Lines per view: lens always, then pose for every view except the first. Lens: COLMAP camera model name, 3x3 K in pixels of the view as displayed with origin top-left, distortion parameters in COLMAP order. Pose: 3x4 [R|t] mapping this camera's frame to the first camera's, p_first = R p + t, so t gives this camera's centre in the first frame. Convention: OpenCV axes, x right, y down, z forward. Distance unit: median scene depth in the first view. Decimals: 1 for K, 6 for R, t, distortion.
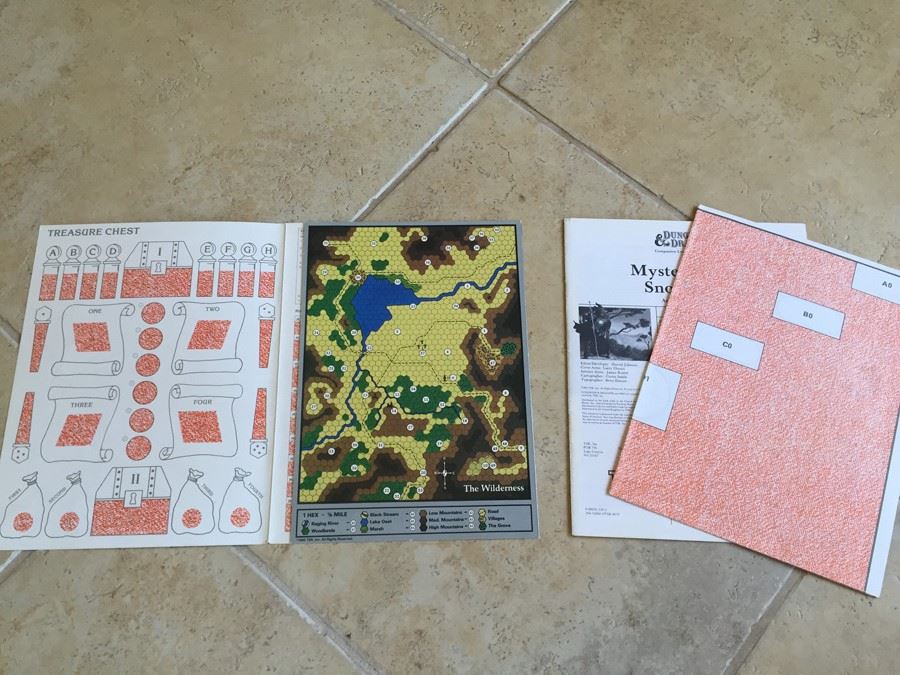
lens RADIAL K [[763.4, 0, 445.6], [0, 763.4, 334.9], [0, 0, 1]] dist [0.091303, -0.138416]
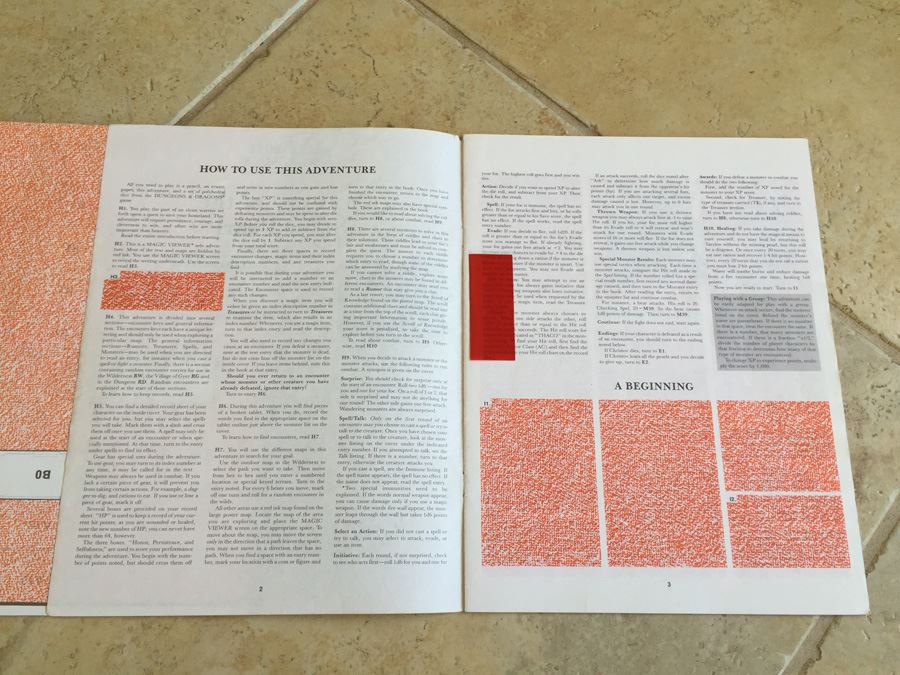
lens RADIAL K [[741.2, 0, 448.7], [0, 741.2, 335.3], [0, 0, 1]] dist [0.085104, -0.119601]
pose [[0.999627, -0.003356, 0.027098, 0.137684], [0.001429, 0.997489, 0.070807, -0.044239], [-0.027268, -0.070742, 0.997122, 0.340065]]
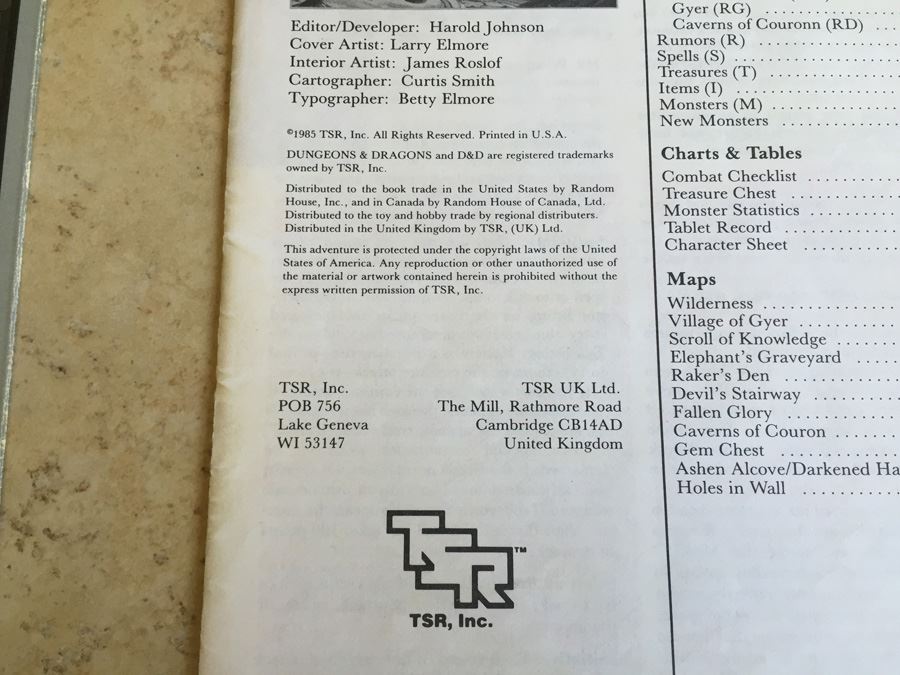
lens RADIAL K [[763.4, 0, 445.6], [0, 763.4, 334.9], [0, 0, 1]] dist [0.091303, -0.138416]
pose [[0.969538, 0.026746, 0.243478, 0.172686], [-0.064001, 0.987150, 0.146417, 0.056123], [-0.236434, -0.157539, 0.958791, 0.721451]]
